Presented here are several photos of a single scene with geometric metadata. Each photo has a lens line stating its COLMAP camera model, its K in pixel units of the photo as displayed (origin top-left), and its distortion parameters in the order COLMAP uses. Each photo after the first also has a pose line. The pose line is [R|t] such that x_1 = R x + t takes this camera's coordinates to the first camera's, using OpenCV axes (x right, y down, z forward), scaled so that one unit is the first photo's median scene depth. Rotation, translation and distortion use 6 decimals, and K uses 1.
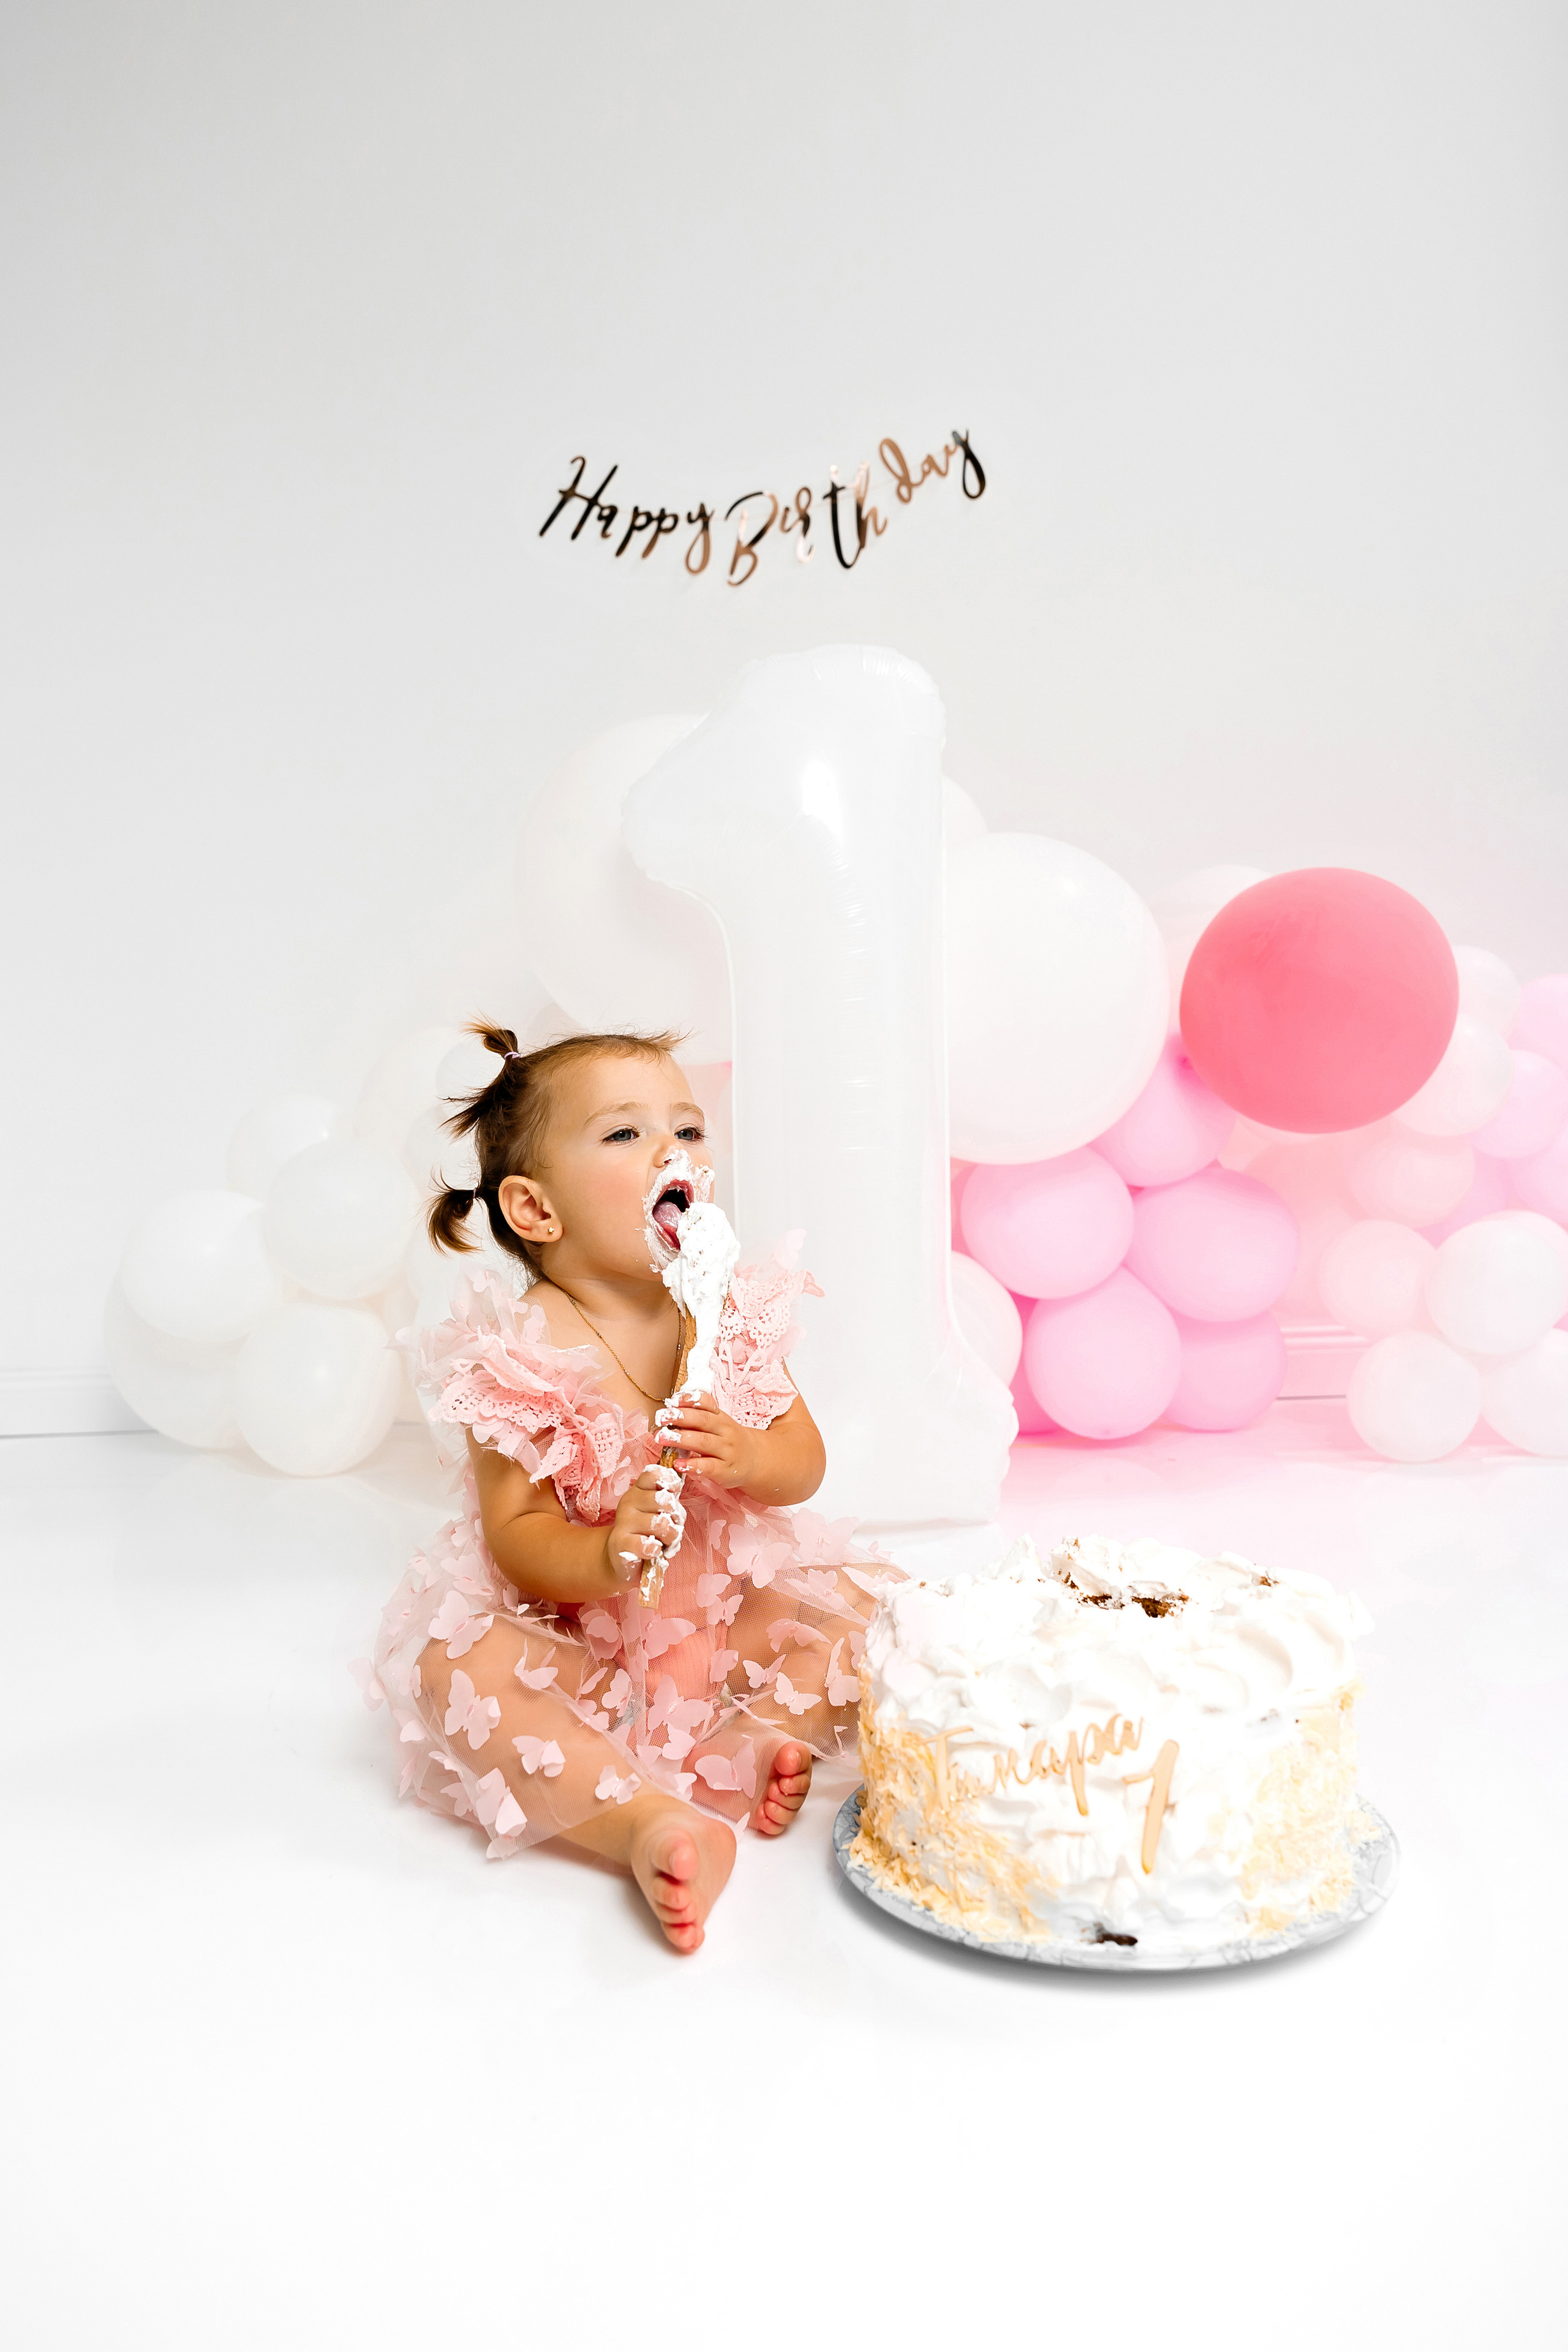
lens RADIAL K [[1544.4, 0, 784.0], [0, 1544.4, 1176.0], [0, 0, 1]] dist [-0.002730, 0.000238]
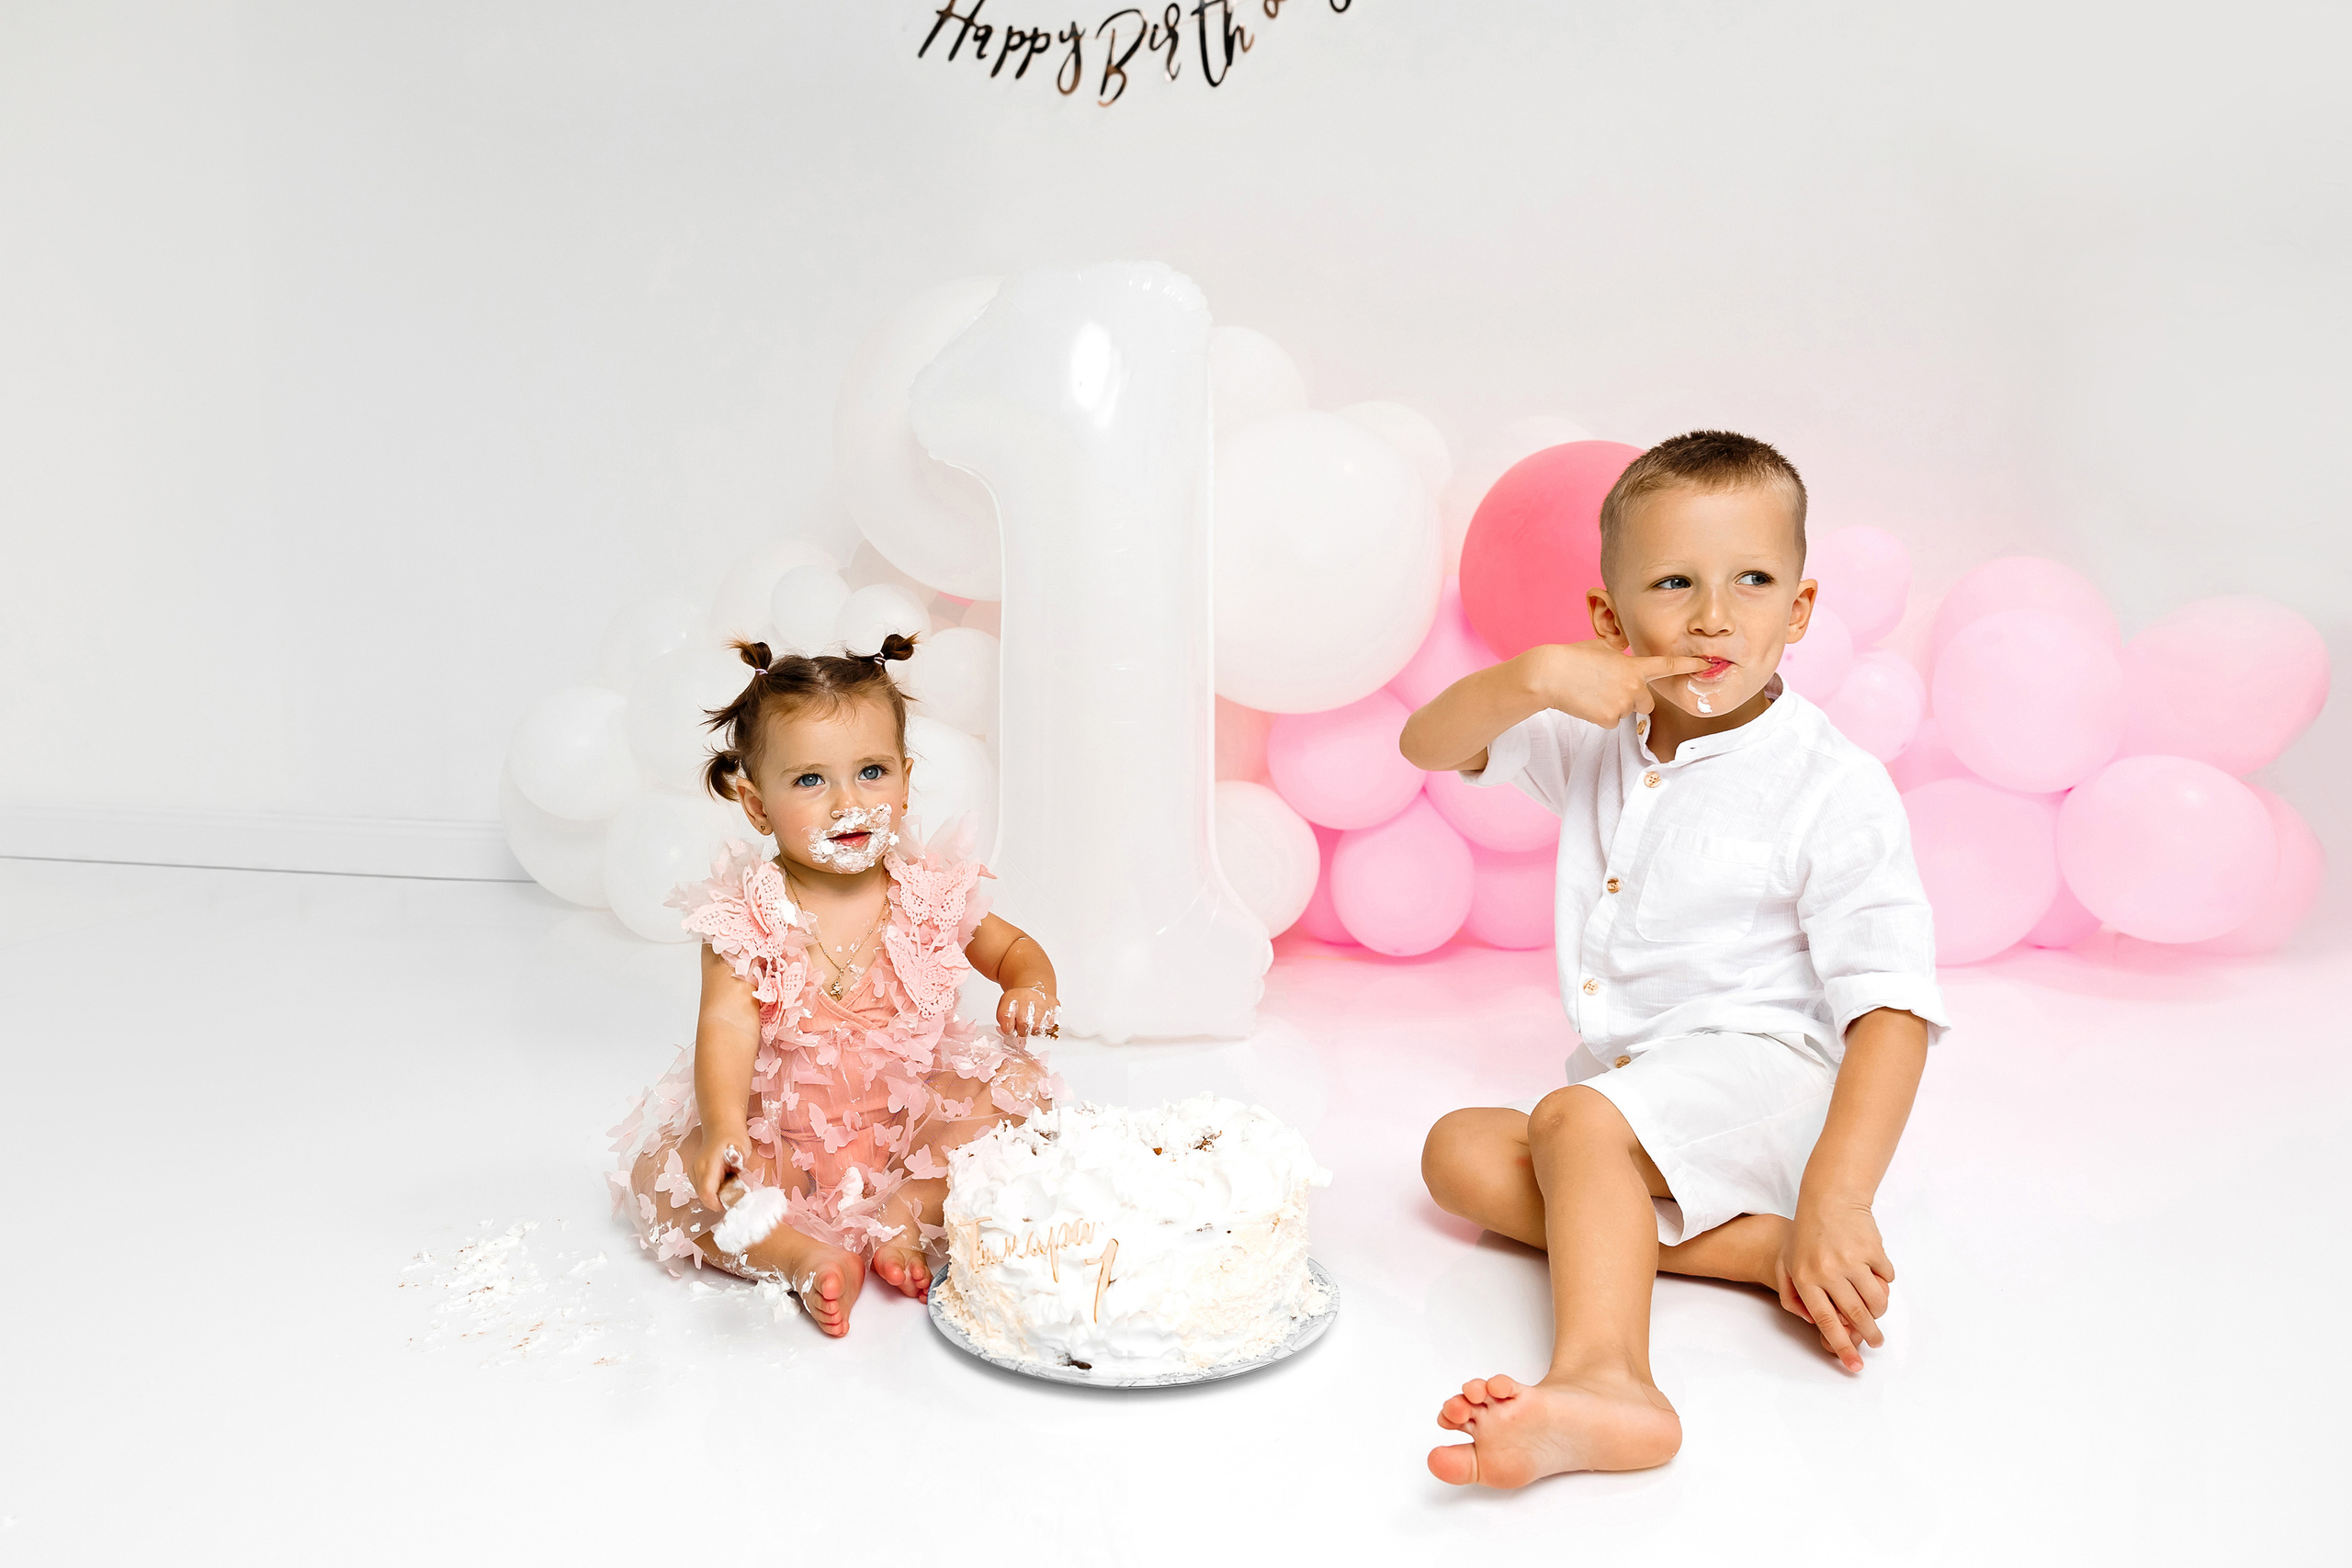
lens RADIAL K [[1701.6, 0, 1097.0], [0, 1701.6, 743.0], [0, 0, 1]] dist [0.004348, 0.001395]
pose [[0.992202, 0.019660, -0.123077, 0.160279], [-0.008828, 0.996086, 0.087945, -0.091809], [0.124324, -0.086173, 0.988493, -0.212007]]
